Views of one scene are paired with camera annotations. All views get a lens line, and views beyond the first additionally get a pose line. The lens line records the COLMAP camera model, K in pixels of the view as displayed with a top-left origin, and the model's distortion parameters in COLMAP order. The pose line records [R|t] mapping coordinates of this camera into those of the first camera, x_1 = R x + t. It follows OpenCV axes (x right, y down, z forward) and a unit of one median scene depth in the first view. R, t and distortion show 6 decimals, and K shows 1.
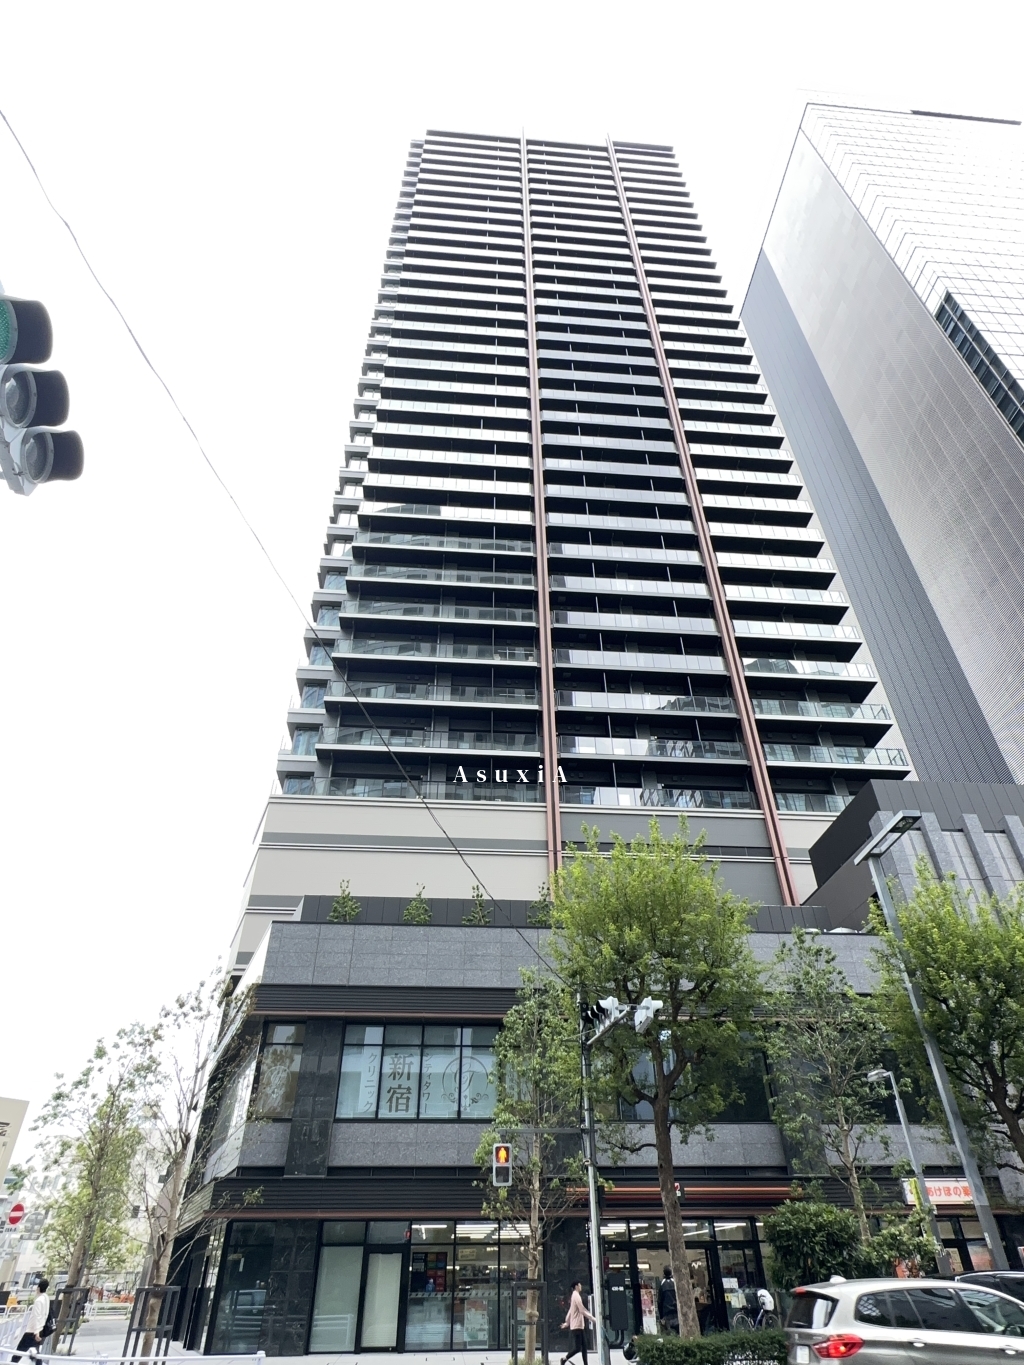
lens RADIAL K [[767.7, 0, 515.0], [0, 767.7, 676.4], [0, 0, 1]] dist [-0.003482, 0.000848]
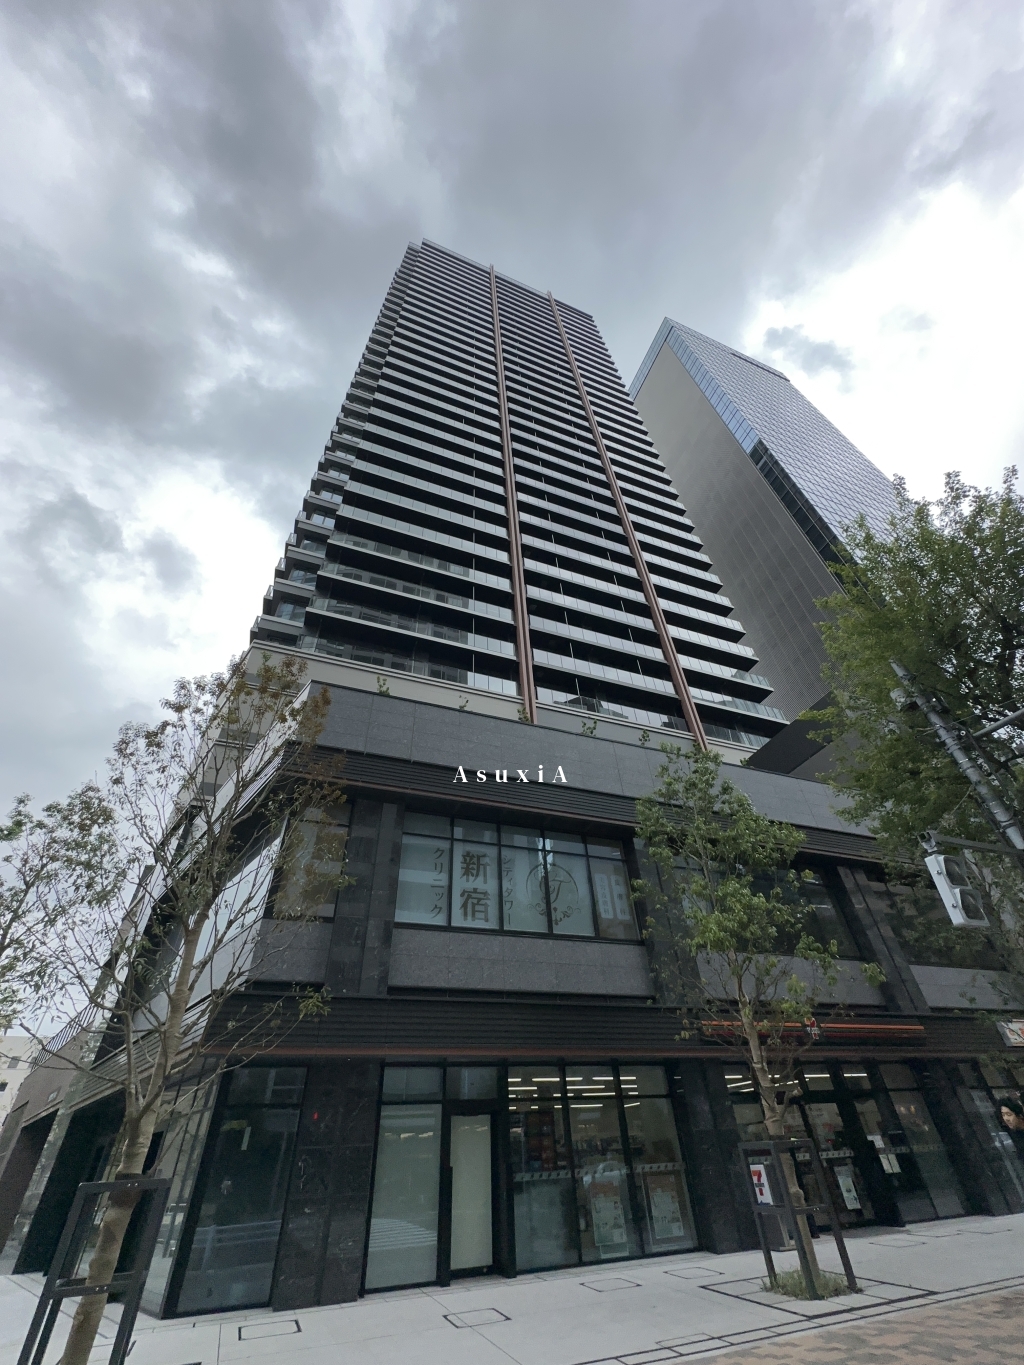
lens RADIAL K [[540.4, 0, 513.1], [0, 540.4, 681.8], [0, 0, 1]] dist [-0.004890, -0.000093]
pose [[0.957876, 0.164135, 0.235657, -0.240554], [-0.148404, 0.985426, -0.083133, 0.324920], [-0.245867, 0.044659, 0.968274, 0.406809]]
